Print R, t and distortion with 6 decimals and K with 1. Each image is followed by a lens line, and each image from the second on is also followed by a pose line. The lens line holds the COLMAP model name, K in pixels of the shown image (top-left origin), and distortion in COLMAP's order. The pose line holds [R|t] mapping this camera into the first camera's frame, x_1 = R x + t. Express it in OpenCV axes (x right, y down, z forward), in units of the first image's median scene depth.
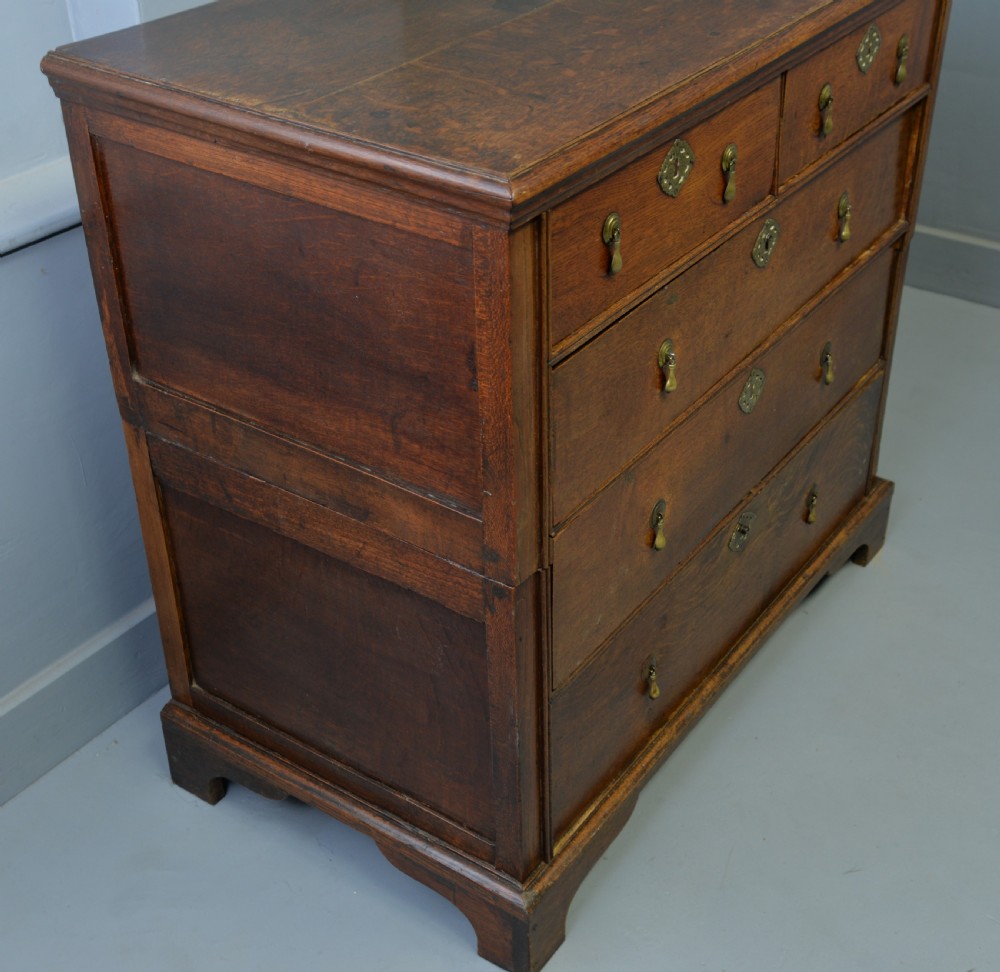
lens RADIAL K [[1447.1, 0, 538.0], [0, 1447.1, 486.7], [0, 0, 1]] dist [0.073667, -0.057625]
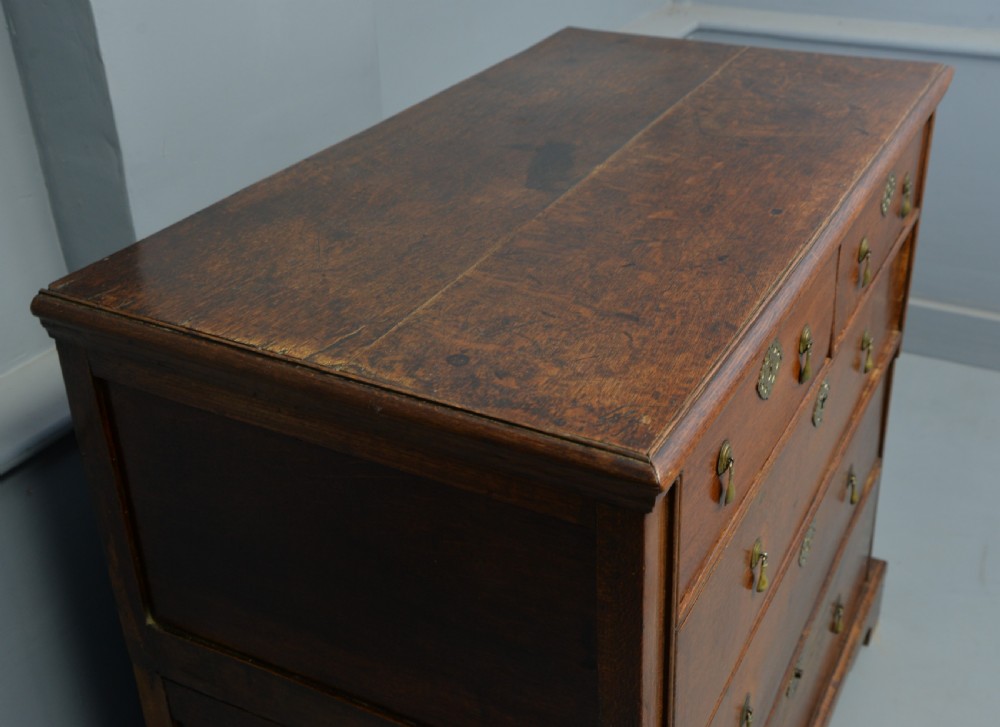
lens RADIAL K [[1189.2, 0, 583.3], [0, 1189.2, 316.1], [0, 0, 1]] dist [0.015667, 0.075001]
pose [[0.988249, -0.074733, 0.133341, -0.115232], [0.087462, 0.991883, -0.092298, -0.190958], [-0.125361, 0.102875, 0.986763, 0.272473]]
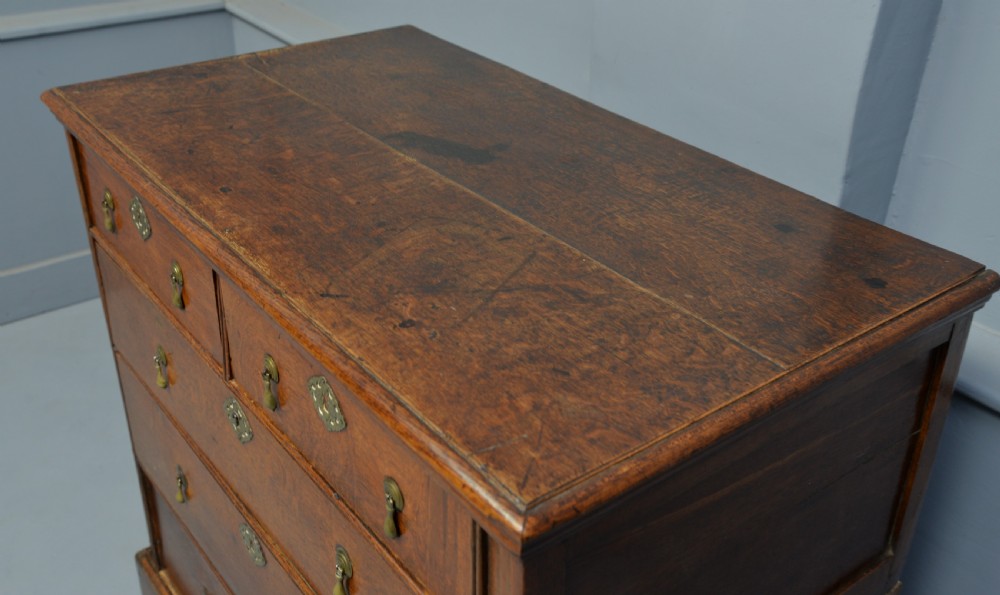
lens RADIAL K [[990.2, 0, 486.6], [0, 990.2, 256.3], [0, 0, 1]] dist [0.047061, 0.009418]
pose [[-0.315222, 0.456543, -0.831987, 0.706760], [-0.530831, 0.641890, 0.553350, -0.807388], [0.786672, 0.616073, 0.040009, 1.197768]]
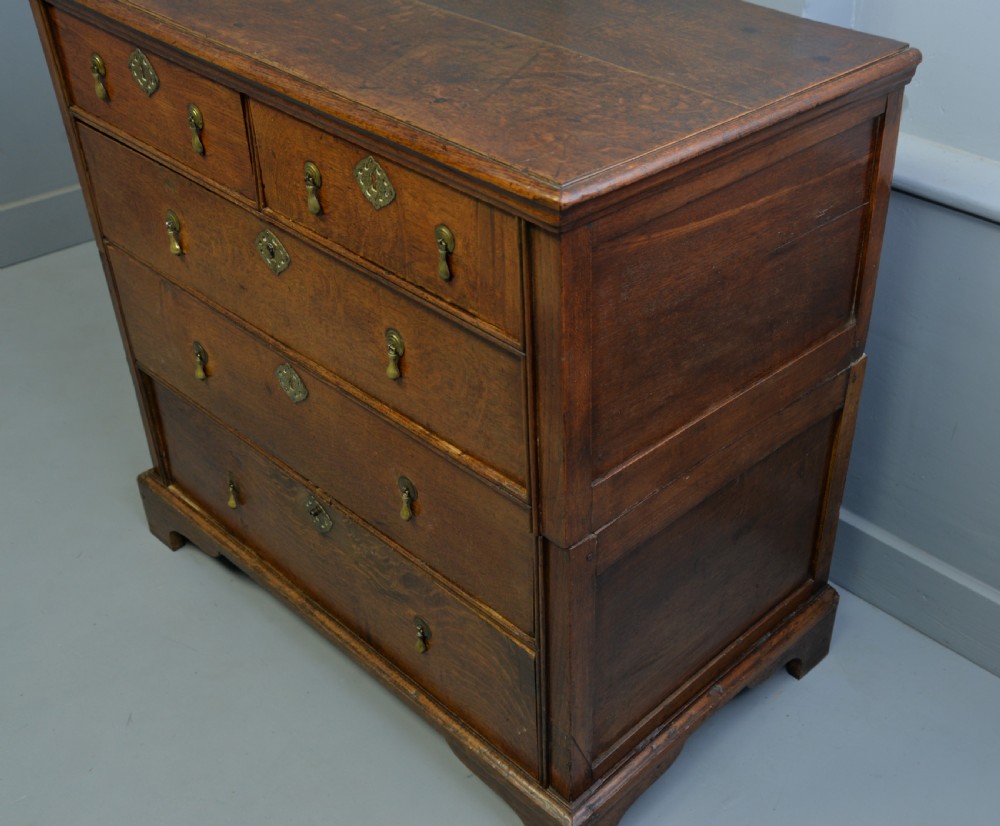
lens RADIAL K [[1227.8, 0, 608.9], [0, 1227.8, 415.9], [0, 0, 1]] dist [0.038616, 0.106480]
pose [[-0.155881, 0.565841, -0.809645, 1.057143], [-0.553467, 0.628877, 0.546066, -0.831335], [0.818154, 0.533233, 0.215144, 1.237299]]
